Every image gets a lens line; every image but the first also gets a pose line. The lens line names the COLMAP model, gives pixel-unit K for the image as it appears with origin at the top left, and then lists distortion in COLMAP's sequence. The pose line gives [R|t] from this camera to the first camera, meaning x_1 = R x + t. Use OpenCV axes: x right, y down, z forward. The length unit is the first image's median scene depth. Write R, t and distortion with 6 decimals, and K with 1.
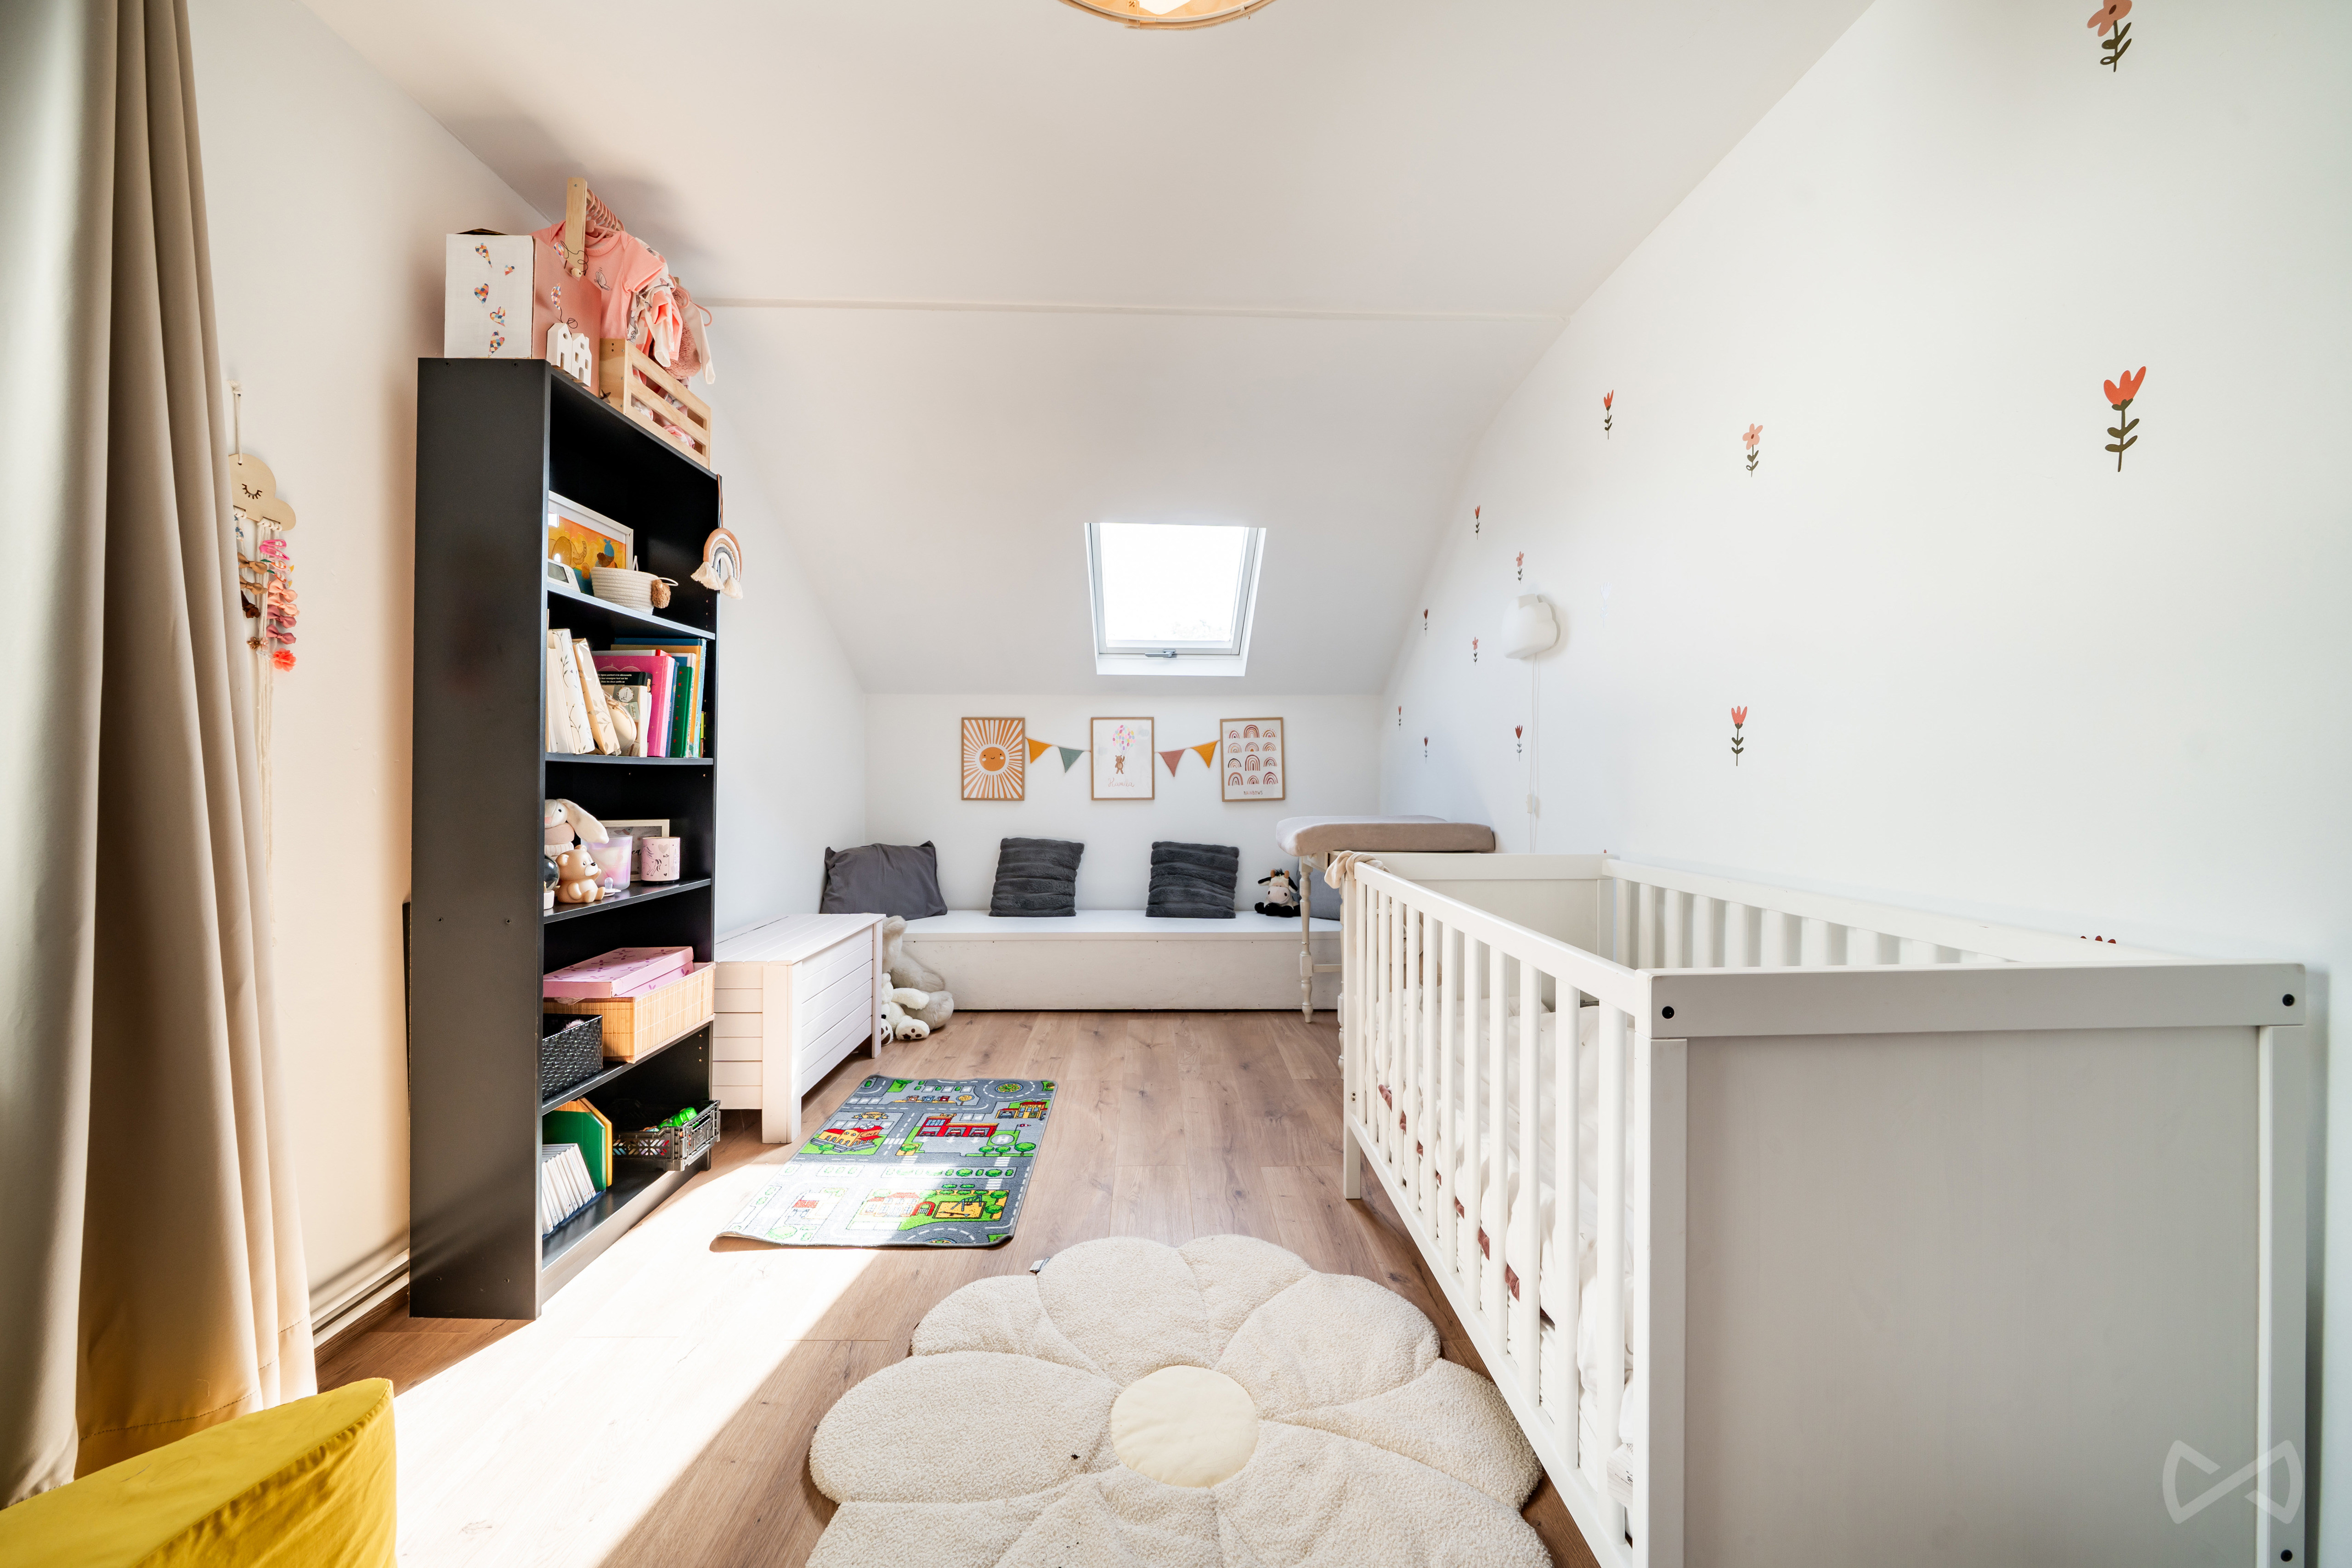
lens RADIAL K [[822.4, 0, 1176.0], [0, 822.4, 784.0], [0, 0, 1]] dist [-0.005151, -0.000078]
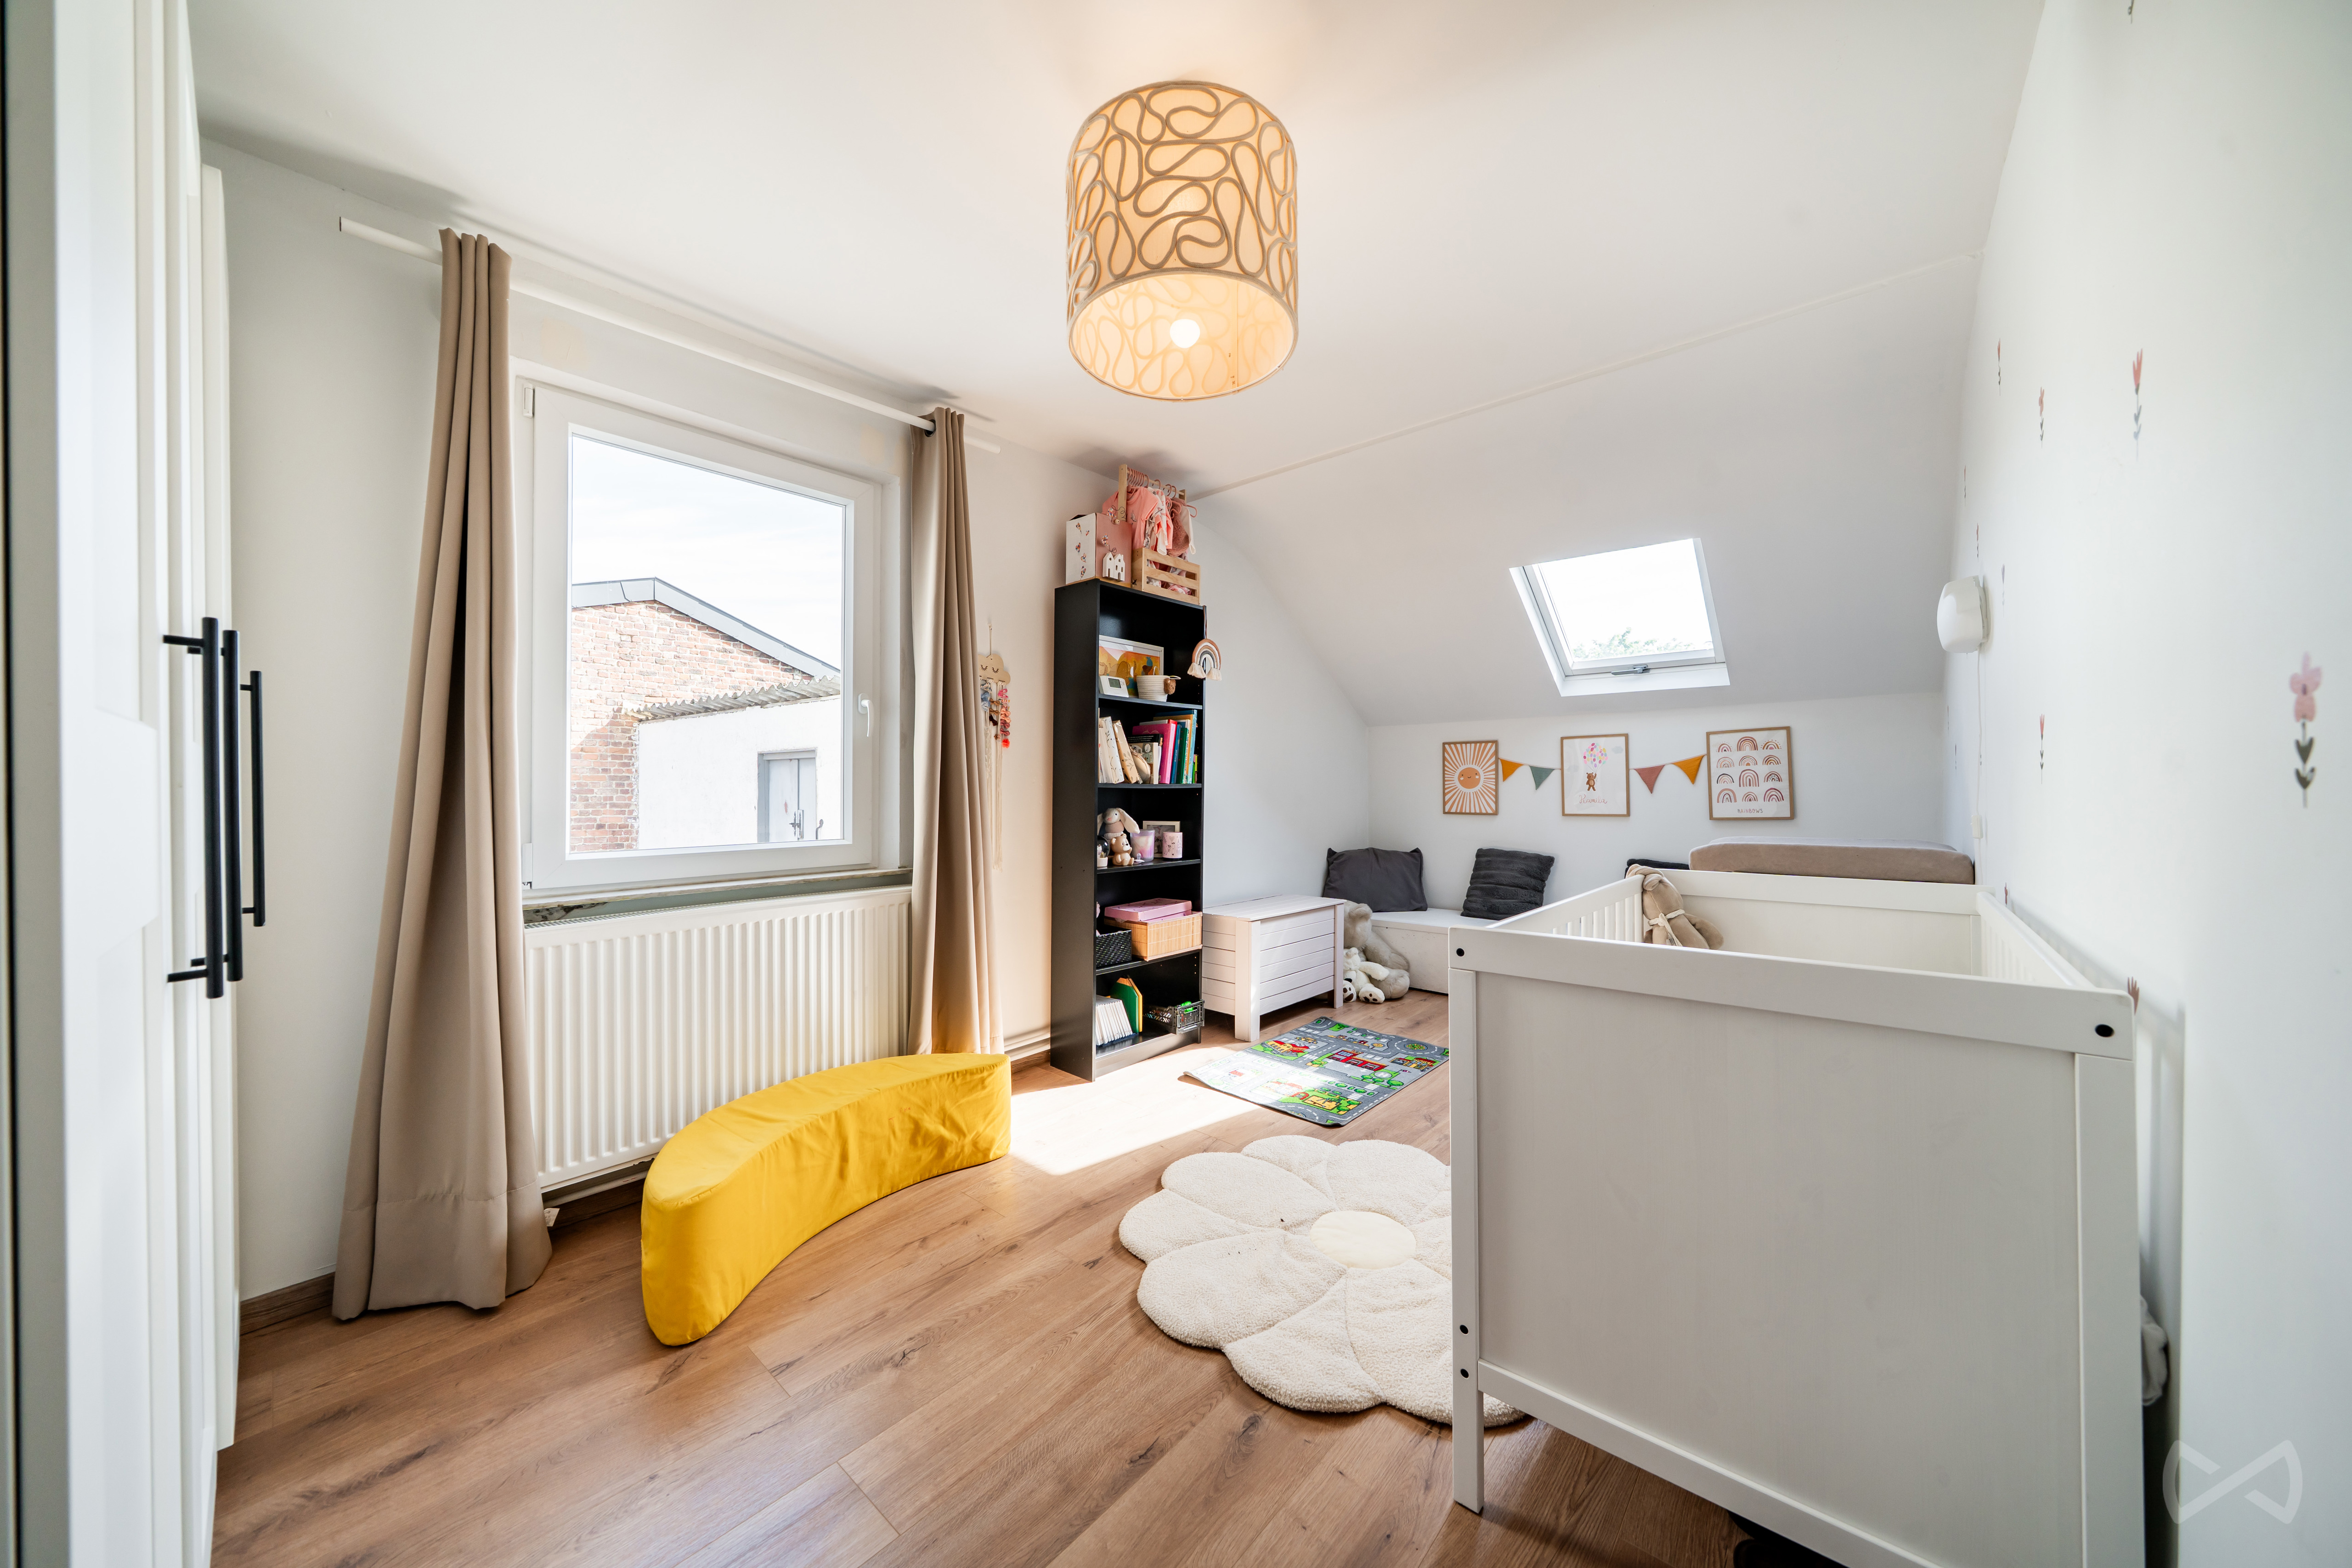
lens RADIAL K [[822.4, 0, 1176.0], [0, 822.4, 784.0], [0, 0, 1]] dist [-0.005151, -0.000078]
pose [[0.727226, -0.008785, -0.686342, 0.495487], [-0.003328, 0.999861, -0.016325, -0.004212], [0.686390, 0.014156, 0.727096, -0.193061]]
